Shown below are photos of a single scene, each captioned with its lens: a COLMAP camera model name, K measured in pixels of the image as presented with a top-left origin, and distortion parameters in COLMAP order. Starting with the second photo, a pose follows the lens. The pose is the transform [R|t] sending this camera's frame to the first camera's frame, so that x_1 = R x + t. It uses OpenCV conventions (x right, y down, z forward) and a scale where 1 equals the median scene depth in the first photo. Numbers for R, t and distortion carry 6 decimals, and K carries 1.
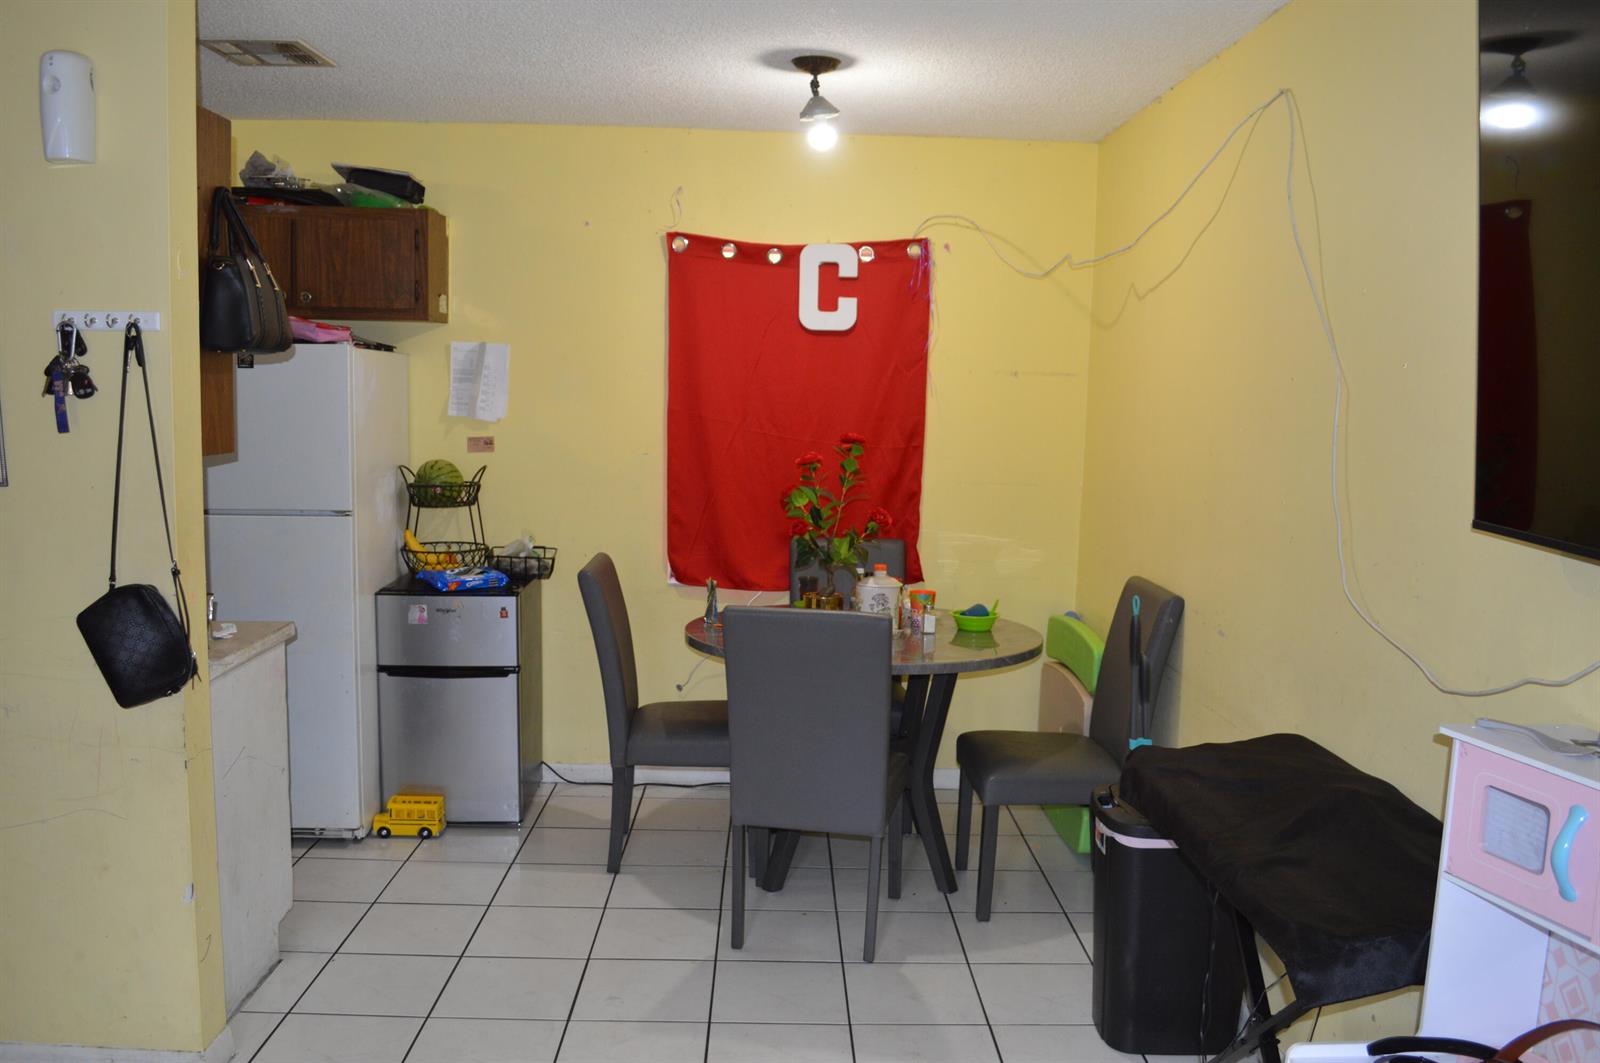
lens RADIAL K [[1301.8, 0, 801.2], [0, 1301.8, 563.0], [0, 0, 1]] dist [-0.097969, 0.003545]
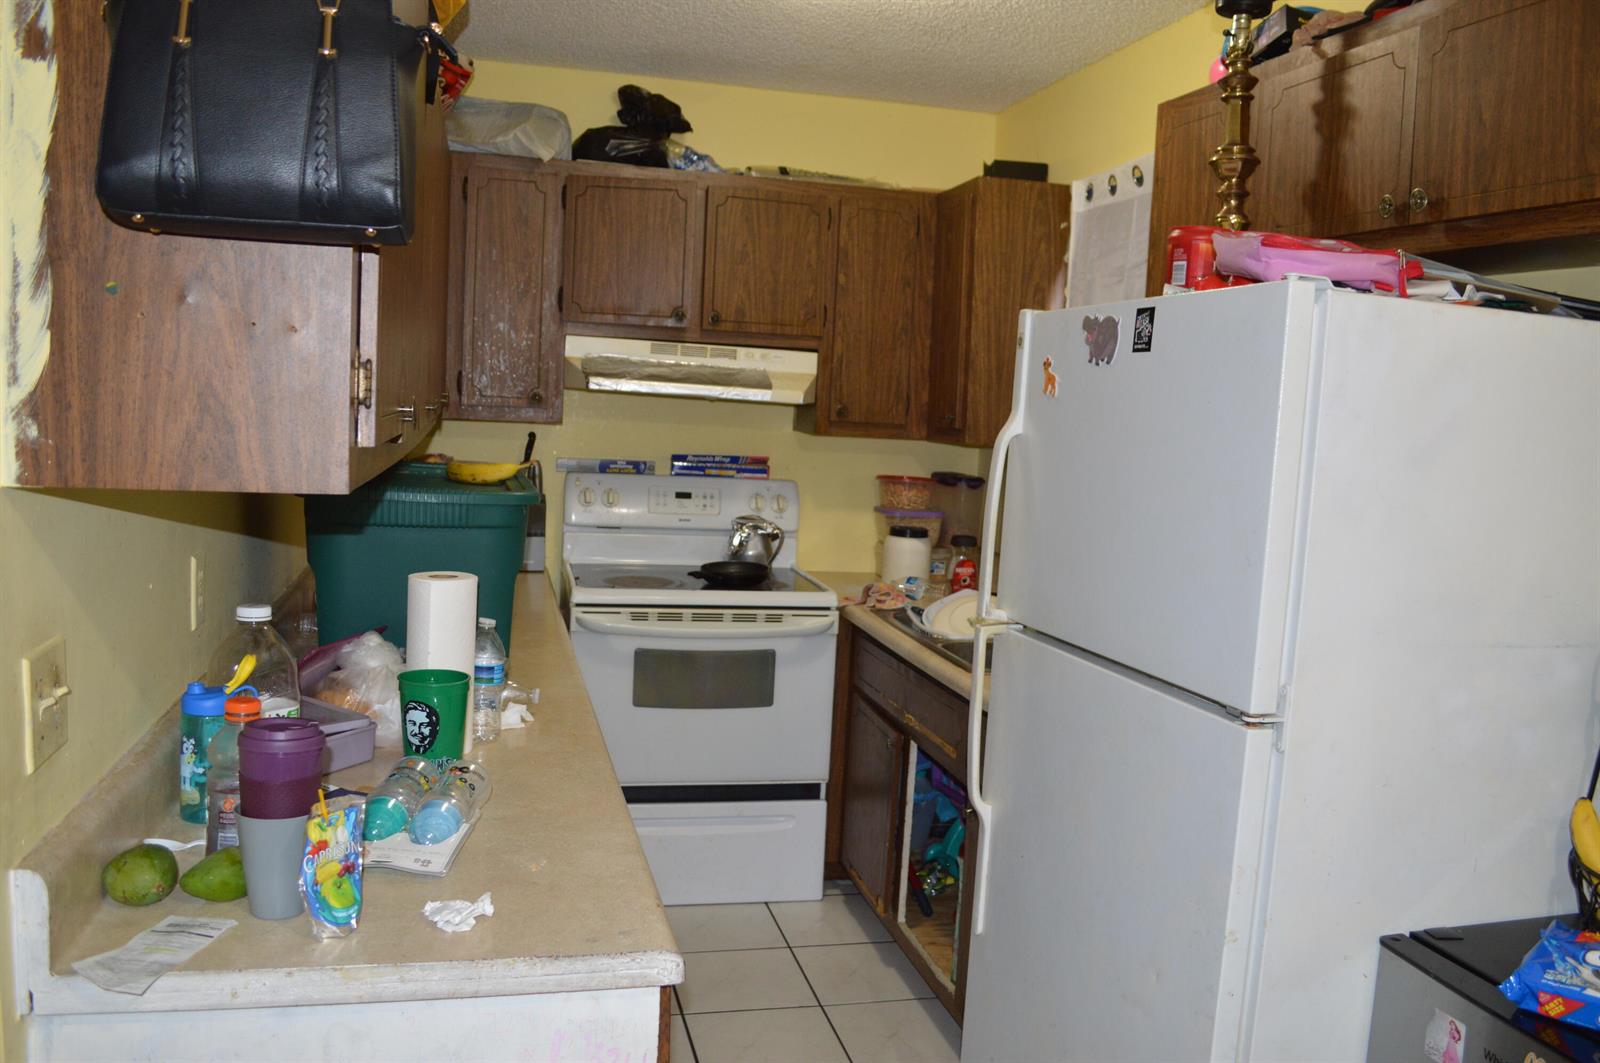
lens RADIAL K [[1301.8, 0, 801.2], [0, 1301.8, 563.0], [0, 0, 1]] dist [-0.097969, 0.003545]
pose [[0.212317, 0.114882, -0.970424, -0.021967], [-0.182975, 0.980175, 0.076003, -0.143646], [0.959917, 0.161427, 0.229129, 1.243225]]
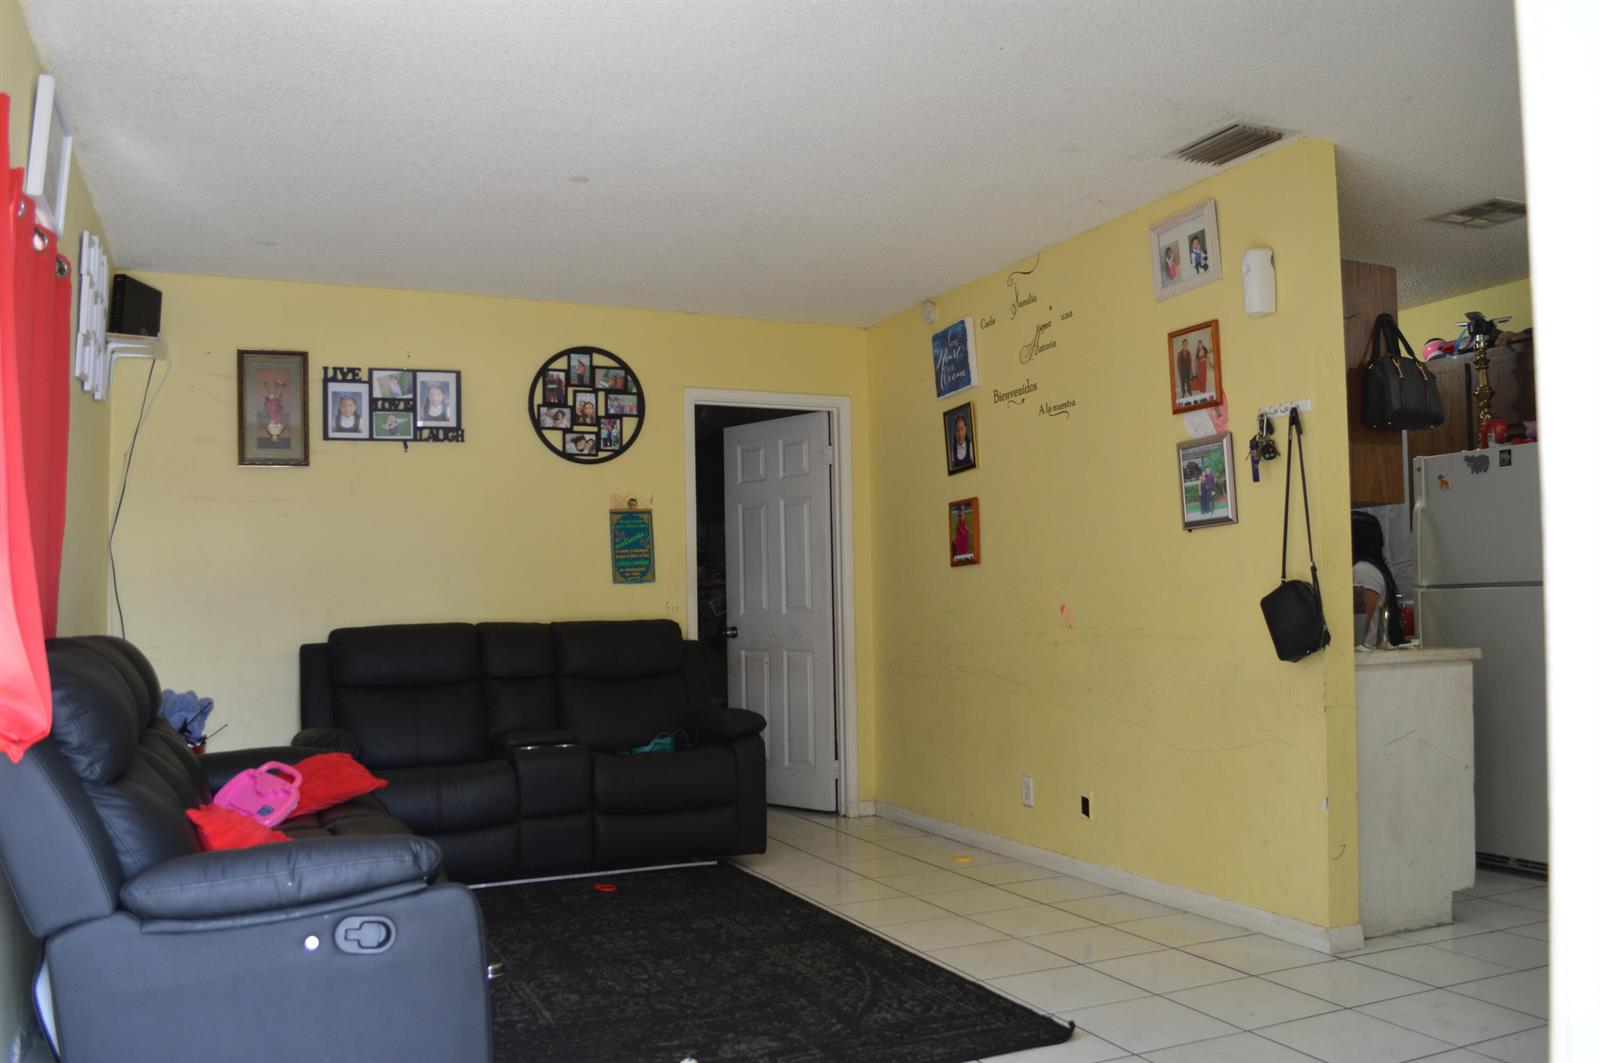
lens RADIAL K [[1301.8, 0, 801.2], [0, 1301.8, 563.0], [0, 0, 1]] dist [-0.097969, 0.003545]
pose [[0.376576, -0.057759, -0.924583, 0.673931], [-0.106555, 0.988730, -0.105165, 0.223976], [0.920237, 0.138122, 0.366178, -0.100373]]
